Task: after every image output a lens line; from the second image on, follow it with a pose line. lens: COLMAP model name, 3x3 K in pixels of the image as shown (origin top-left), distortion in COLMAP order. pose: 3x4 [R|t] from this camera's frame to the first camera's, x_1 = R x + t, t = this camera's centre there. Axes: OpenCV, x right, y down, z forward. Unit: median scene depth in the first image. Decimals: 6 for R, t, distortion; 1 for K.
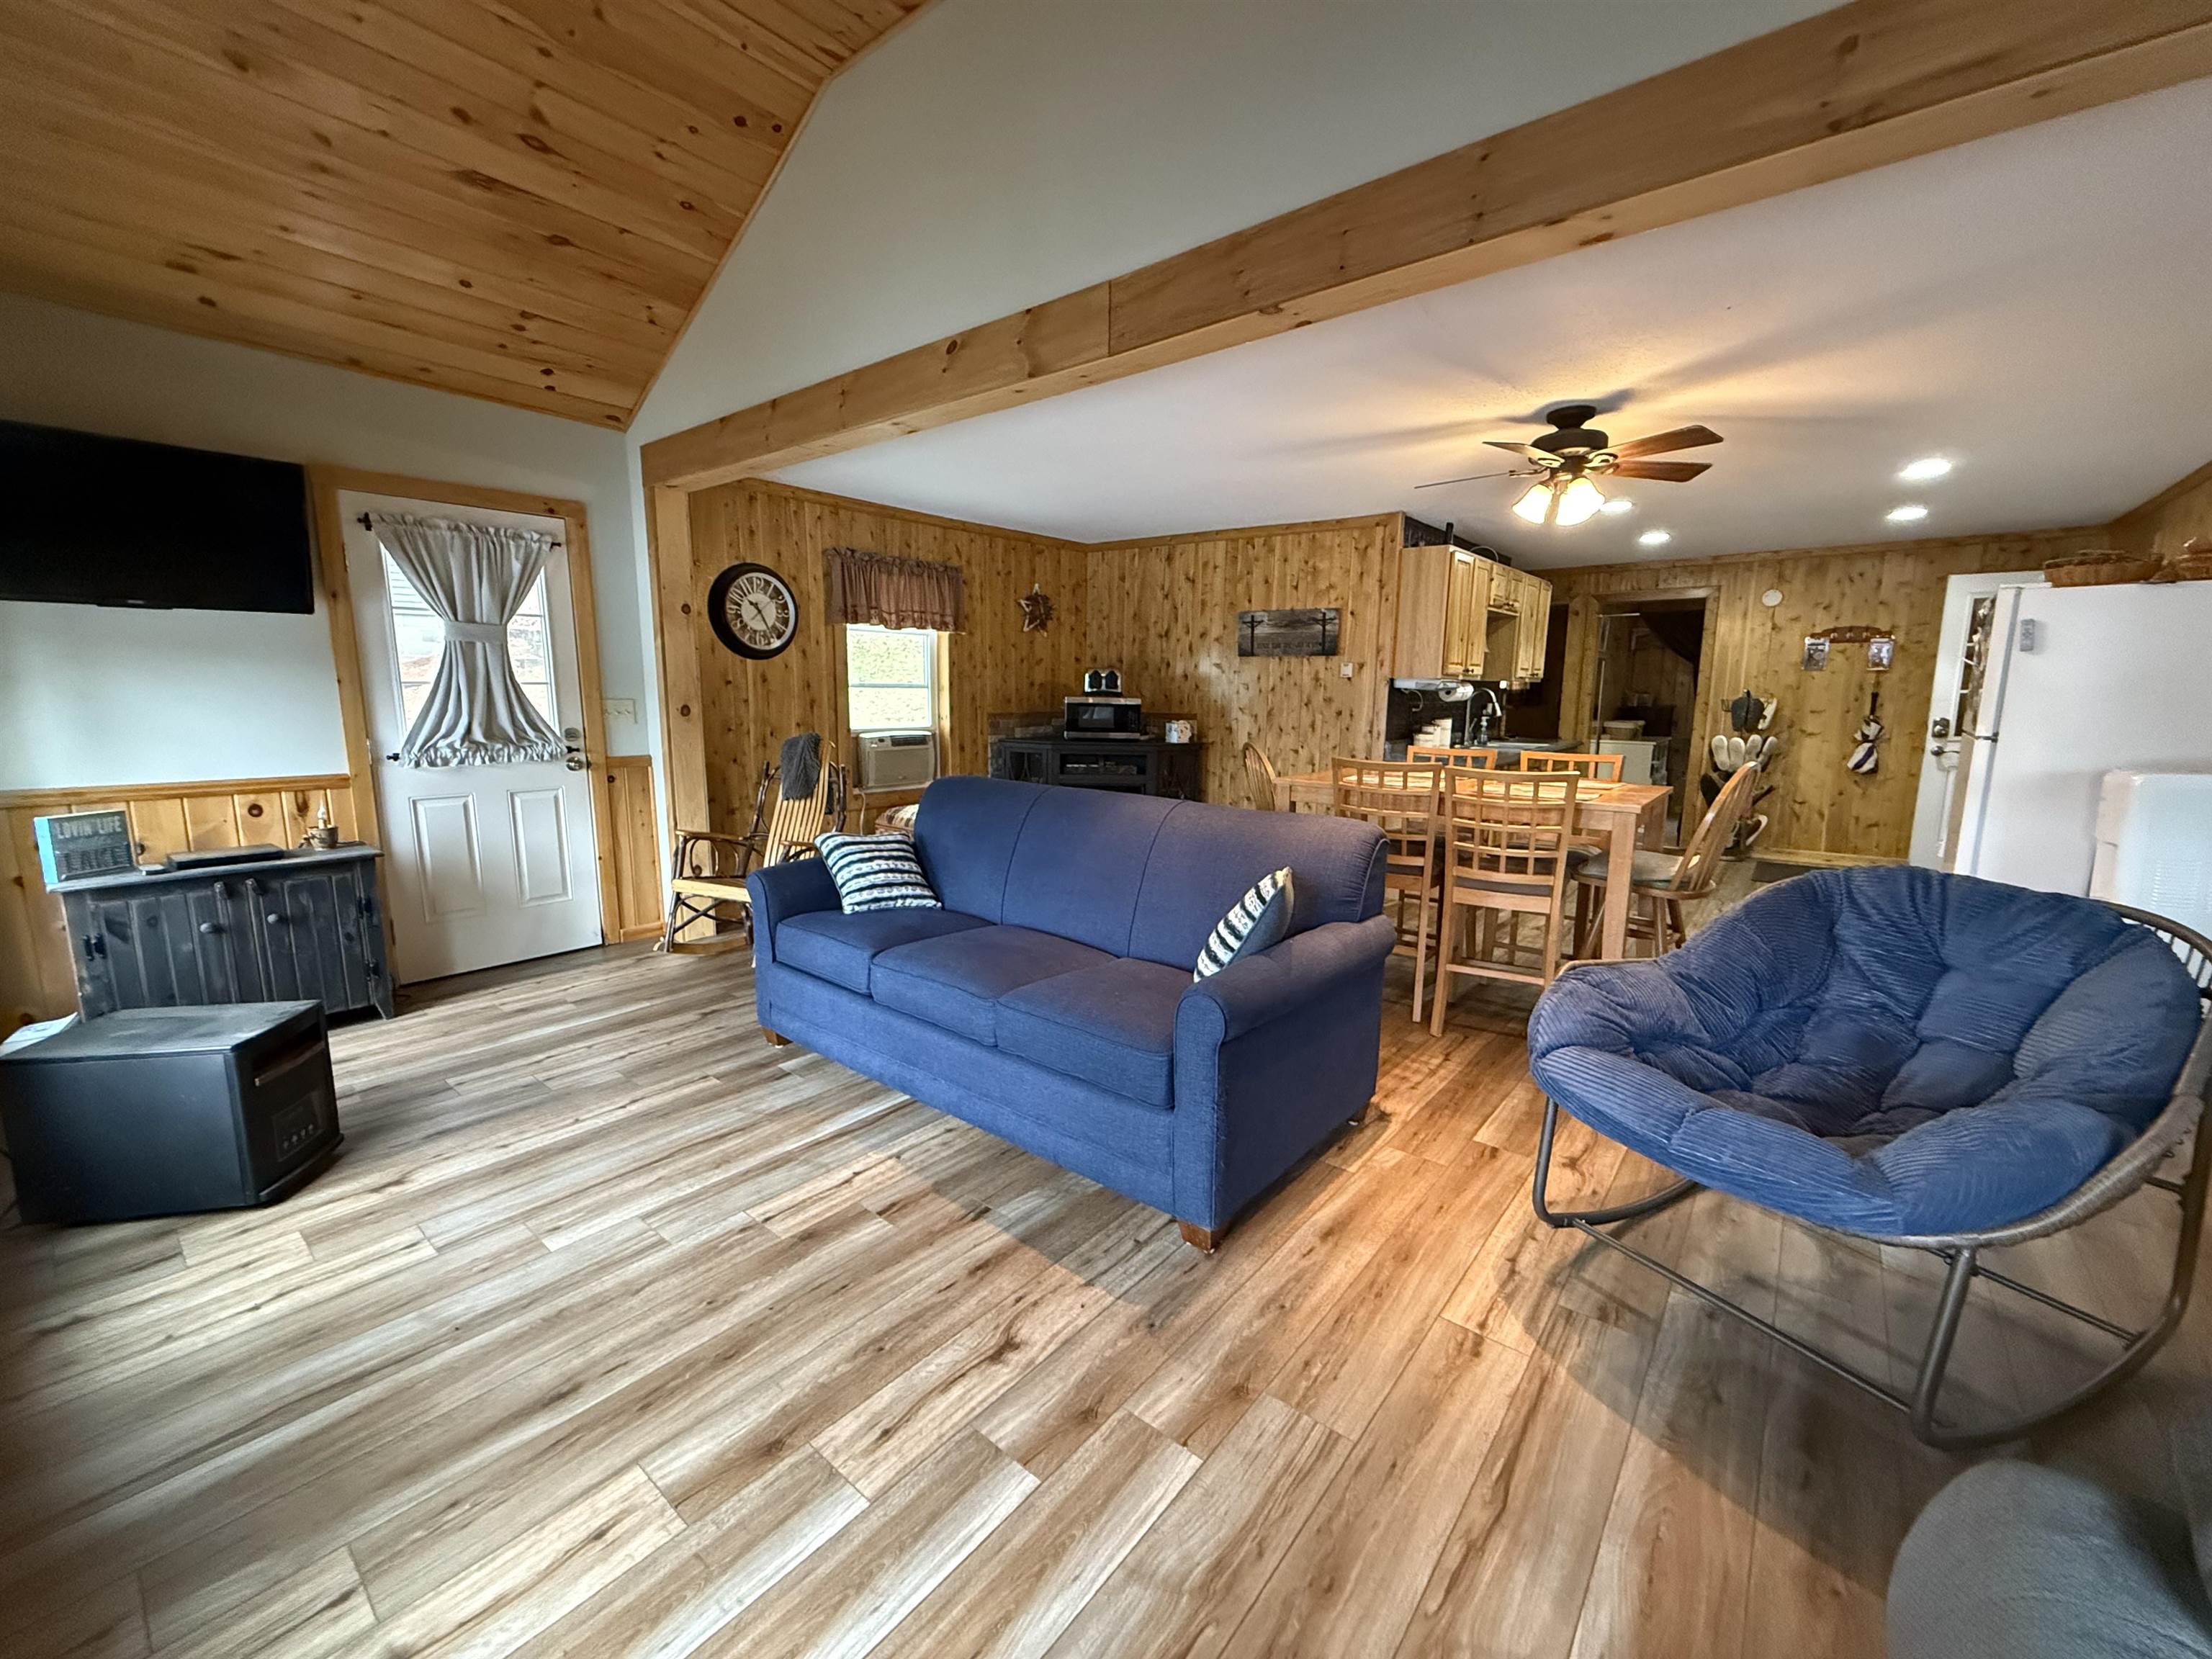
lens RADIAL K [[879.5, 0, 1104.4], [0, 879.5, 830.4], [0, 0, 1]] dist [-0.001313, 0.000413]
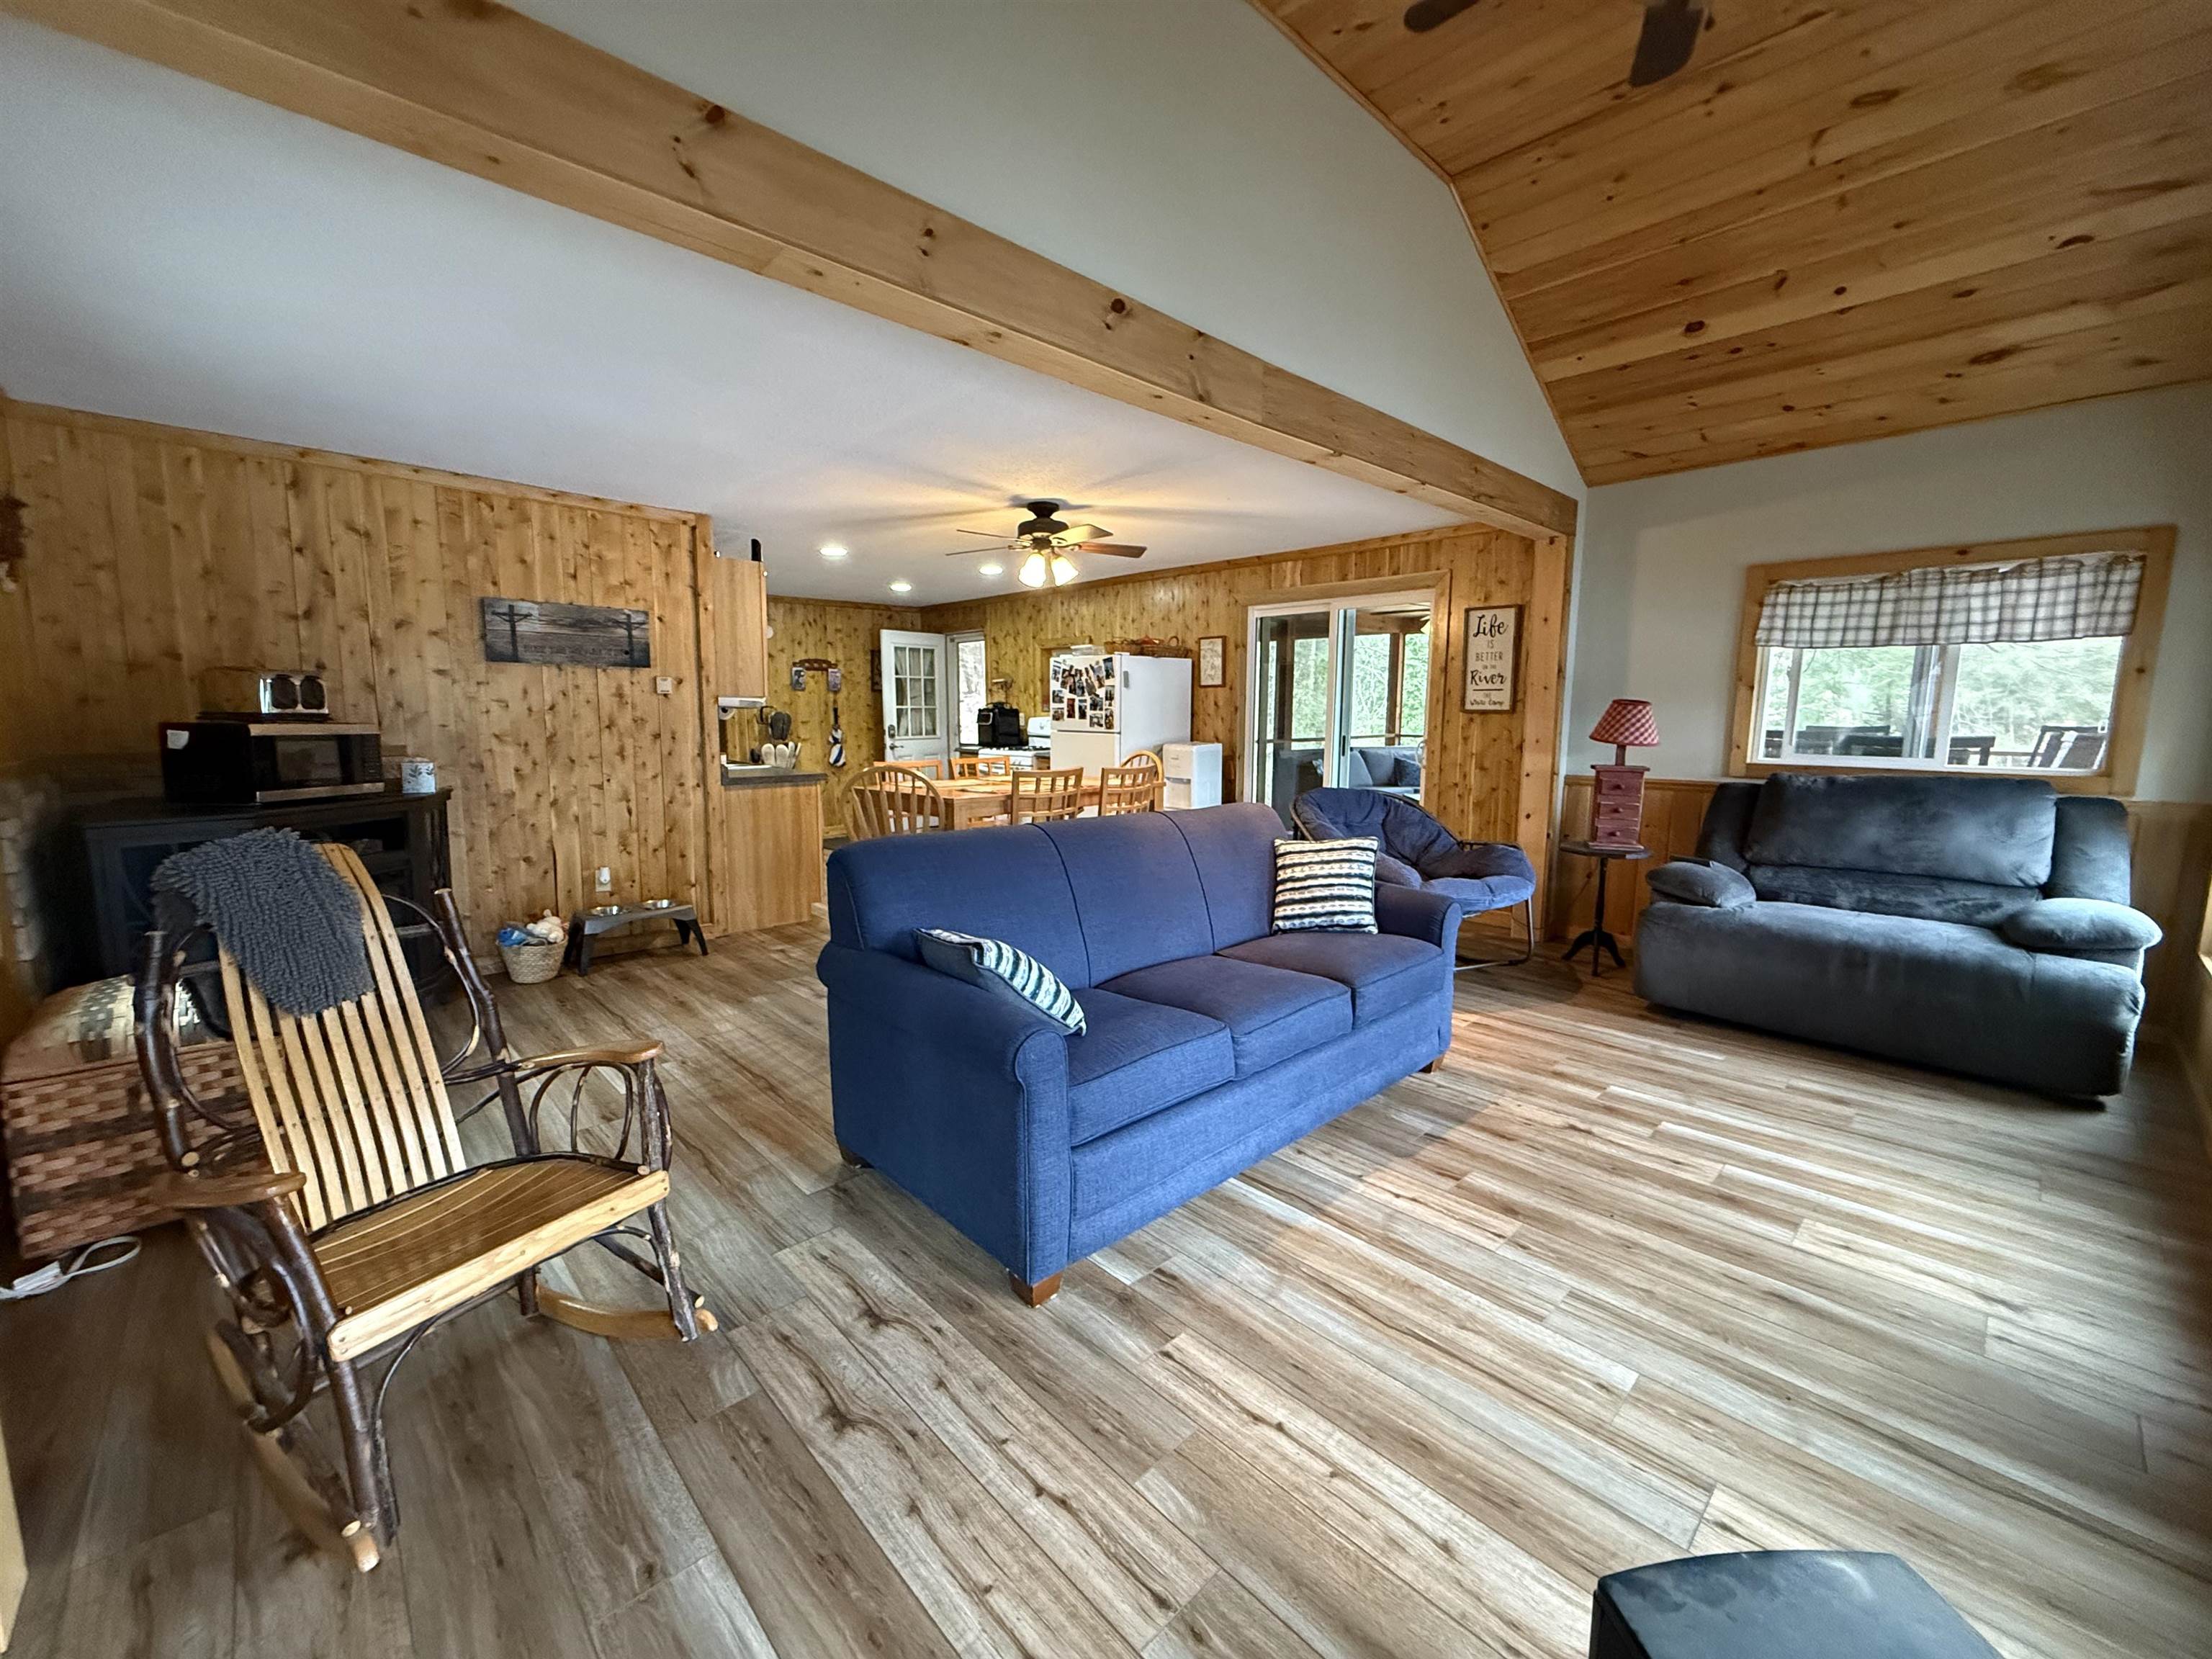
lens RADIAL K [[879.5, 0, 1104.4], [0, 879.5, 830.4], [0, 0, 1]] dist [-0.001313, 0.000413]
pose [[0.129112, -0.141940, 0.981419, -0.548720], [0.154651, 0.980475, 0.121458, -0.084785], [-0.979496, 0.136096, 0.148542, 0.492031]]
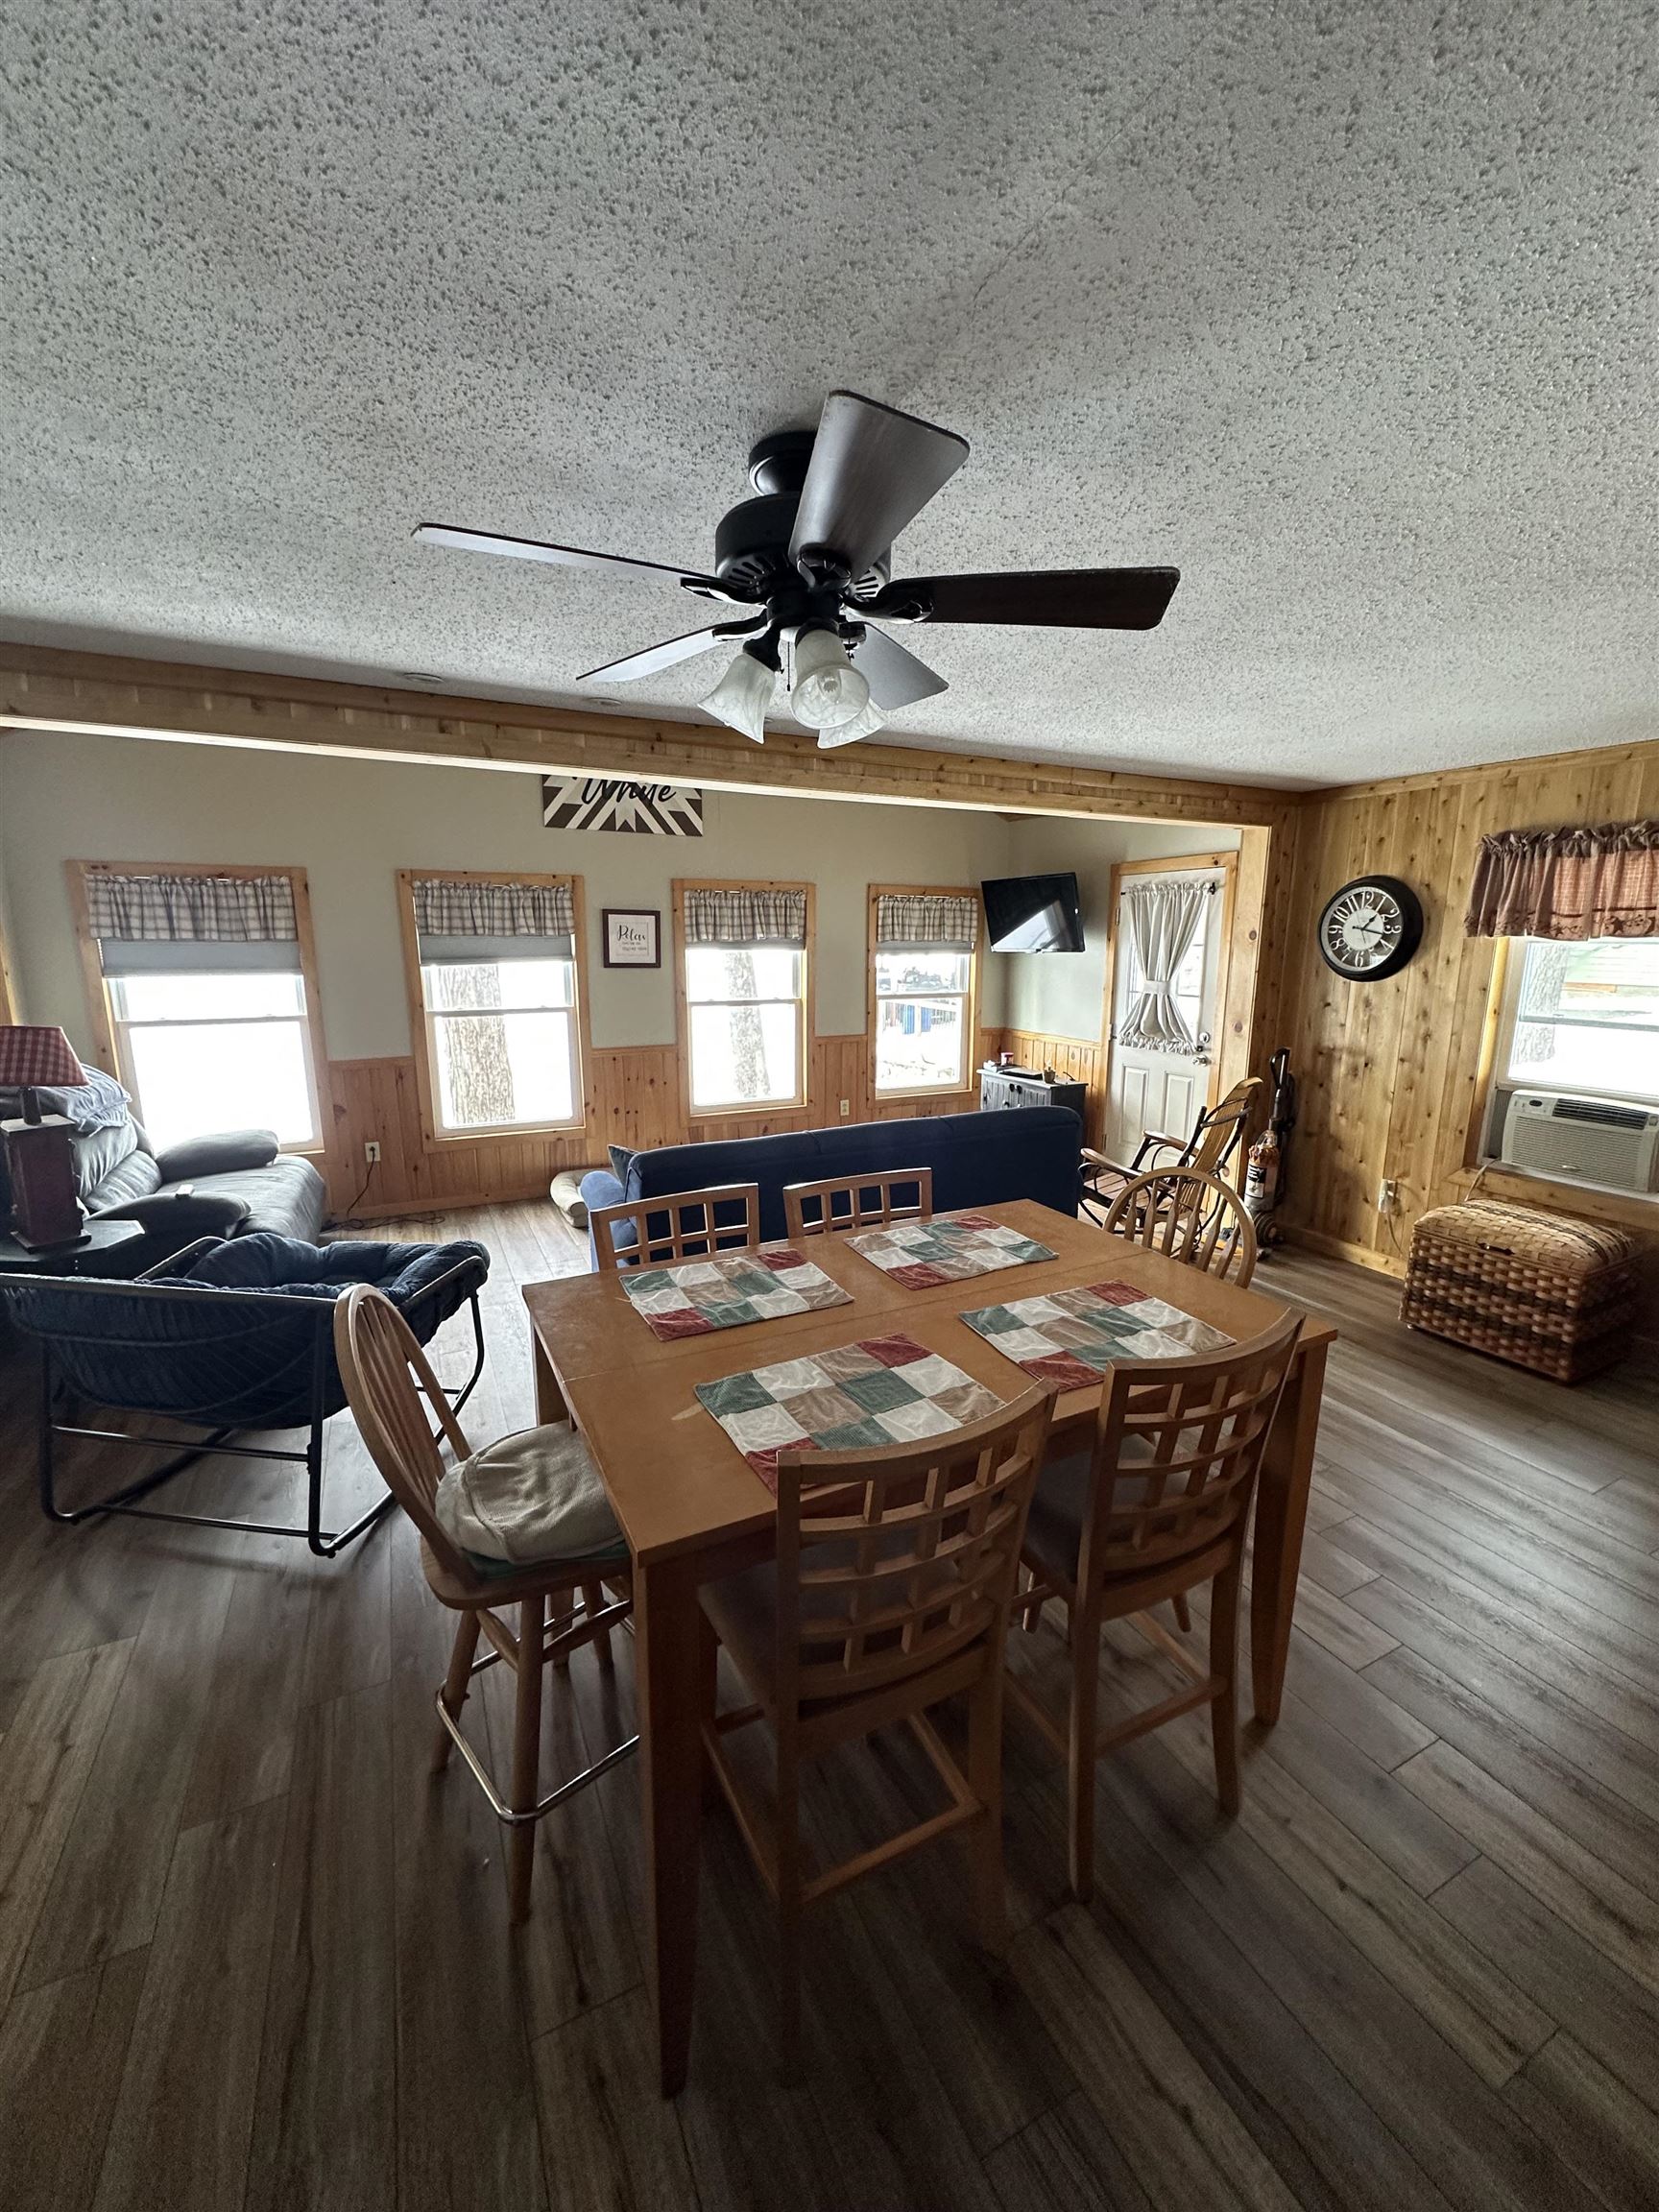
lens RADIAL K [[876.2, 0, 829.5], [0, 876.2, 1106.0], [0, 0, 1]] dist [-0.002132, -0.000350]
pose [[-0.412280, 0.164836, -0.896021, 0.591299], [-0.151211, 0.957475, 0.245717, -0.188406], [0.898421, 0.236793, -0.369822, 0.780261]]
